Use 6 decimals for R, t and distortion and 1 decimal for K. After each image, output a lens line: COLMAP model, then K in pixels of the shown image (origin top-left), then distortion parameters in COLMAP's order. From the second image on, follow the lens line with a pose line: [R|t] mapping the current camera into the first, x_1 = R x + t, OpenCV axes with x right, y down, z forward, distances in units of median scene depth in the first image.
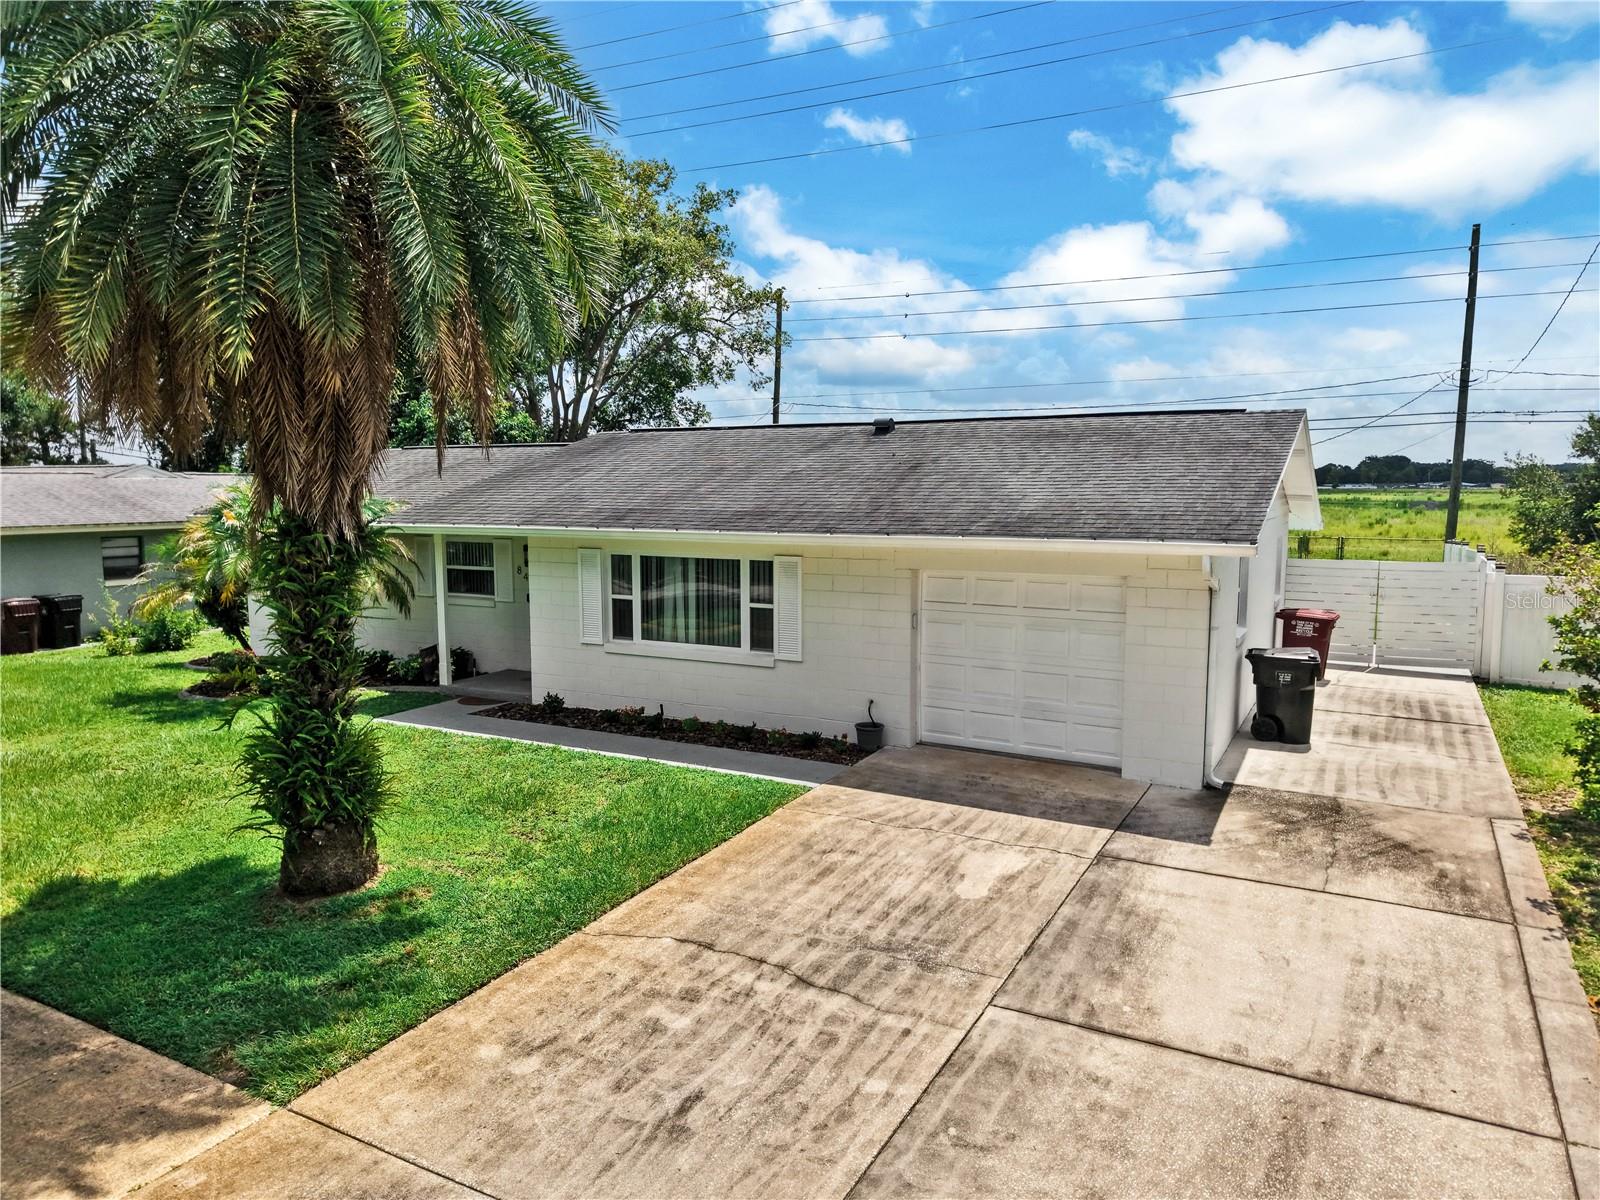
lens RADIAL K [[1085.5, 0, 796.1], [0, 1085.5, 595.3], [0, 0, 1]] dist [0.004562, -0.005651]
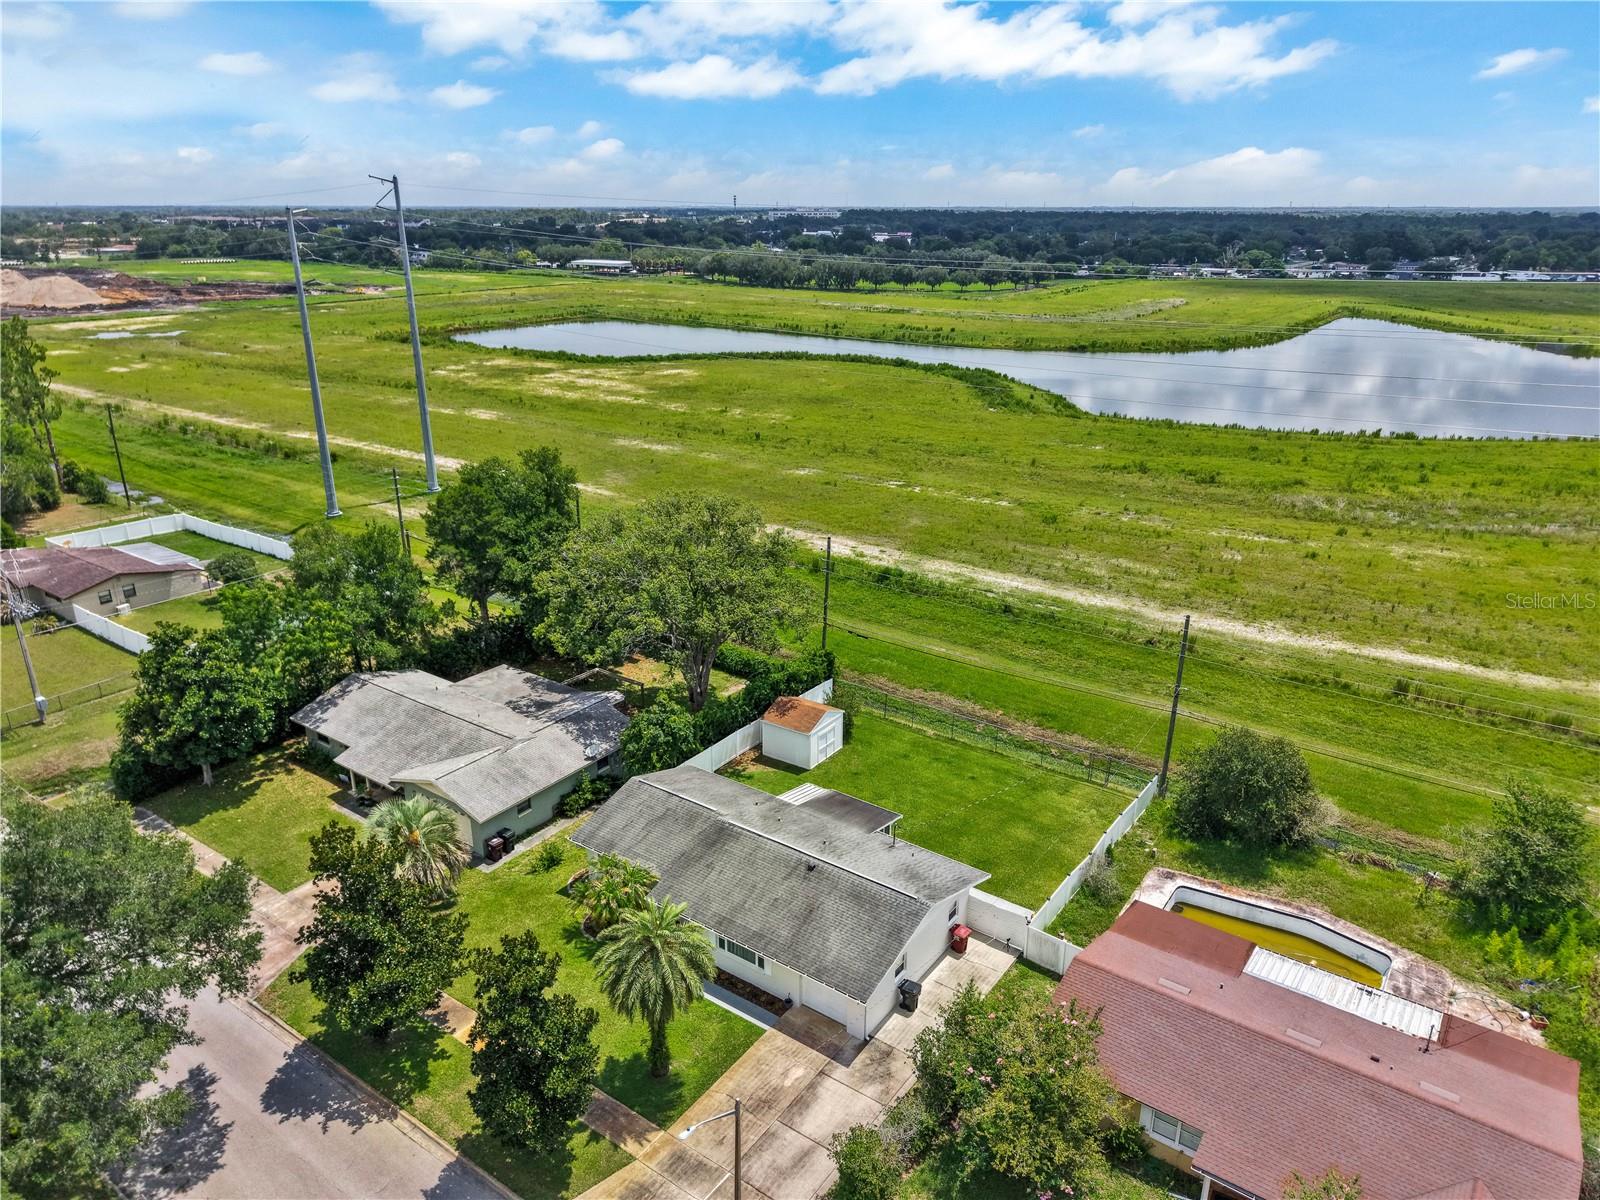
lens RADIAL K [[1064.4, 0, 782.0], [0, 1064.4, 597.3], [0, 0, 1]] dist [0.003597, -0.000599]
pose [[0.988881, 0.034575, -0.144637, 0.482866], [-0.000574, 0.973477, 0.228785, -1.892121], [0.148711, -0.226159, 0.962672, -2.005658]]
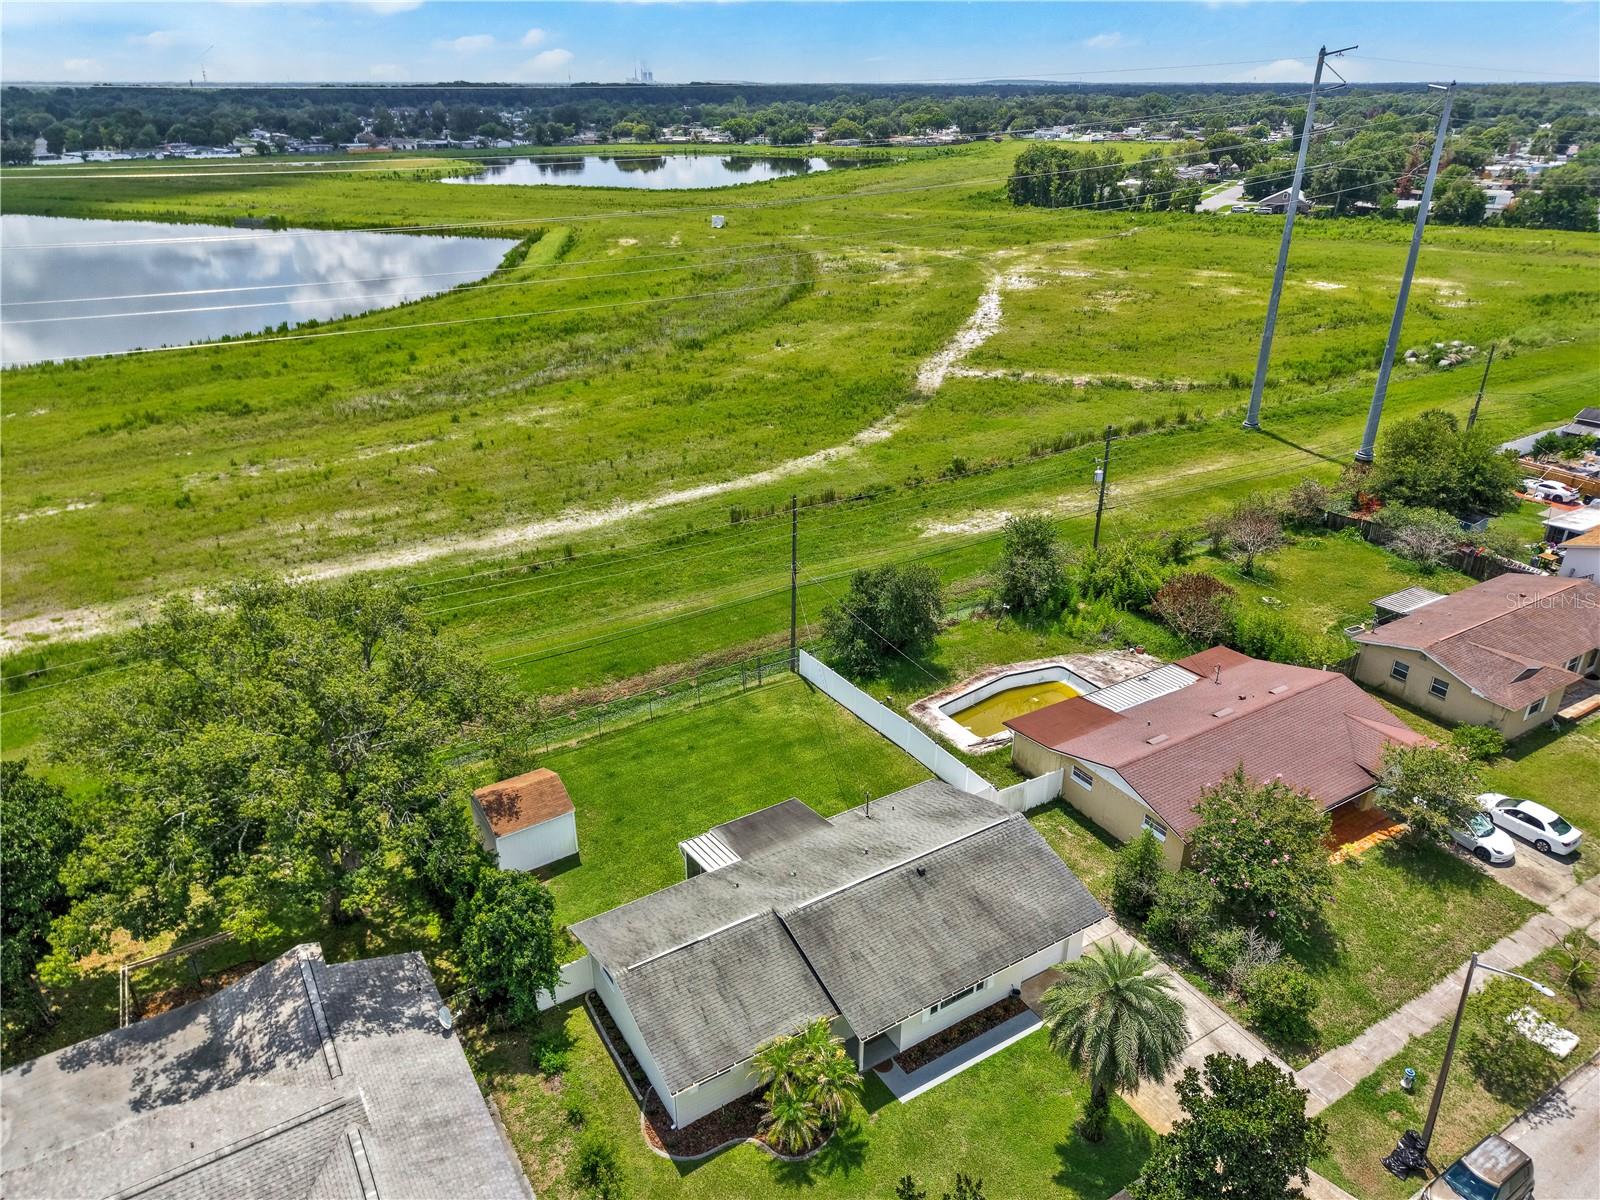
lens RADIAL K [[1085.5, 0, 796.1], [0, 1085.5, 595.3], [0, 0, 1]] dist [0.004562, -0.005651]
pose [[0.509278, -0.378601, 0.772850, -2.239858], [0.105869, 0.918775, 0.380323, -2.188622], [-0.854065, -0.111869, 0.507994, 0.018343]]
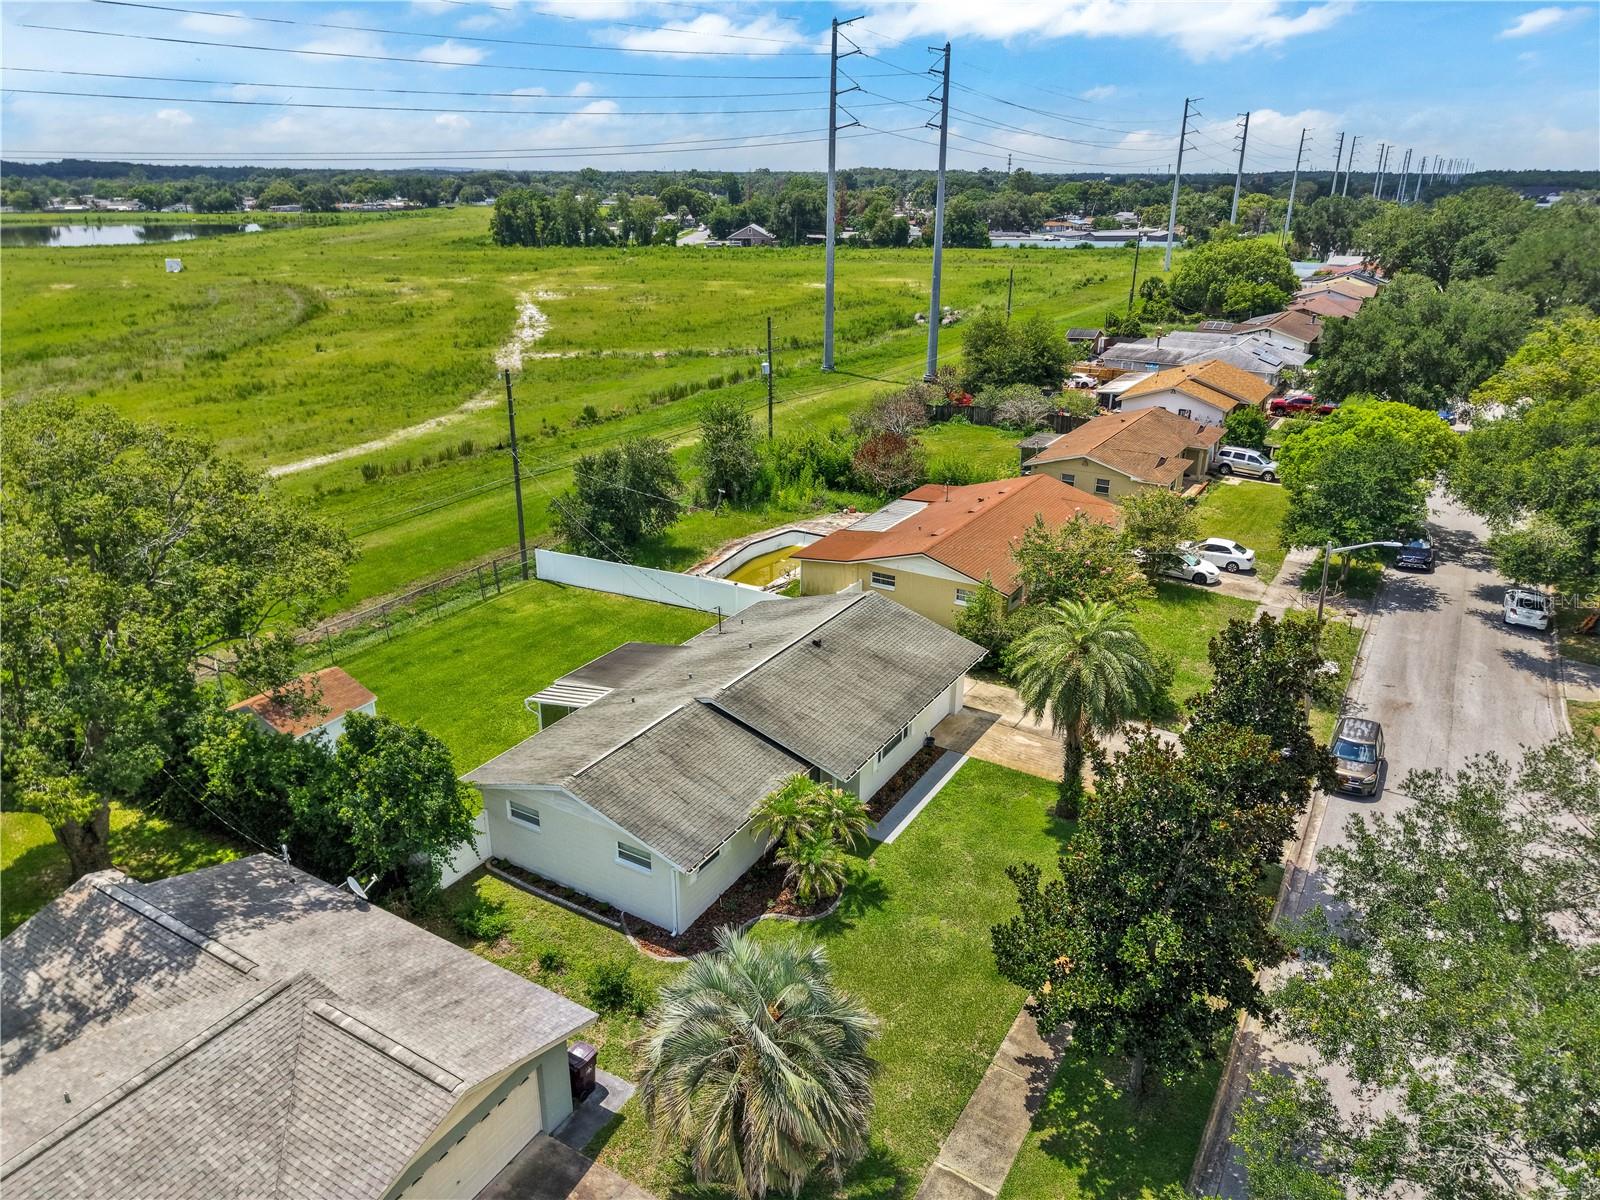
lens RADIAL K [[1085.5, 0, 796.1], [0, 1085.5, 595.3], [0, 0, 1]] dist [0.004562, -0.005651]
pose [[0.055451, -0.371698, 0.926696, -2.650104], [0.108665, 0.924858, 0.364458, -1.426426], [-0.992531, 0.080490, 0.091675, 0.999811]]
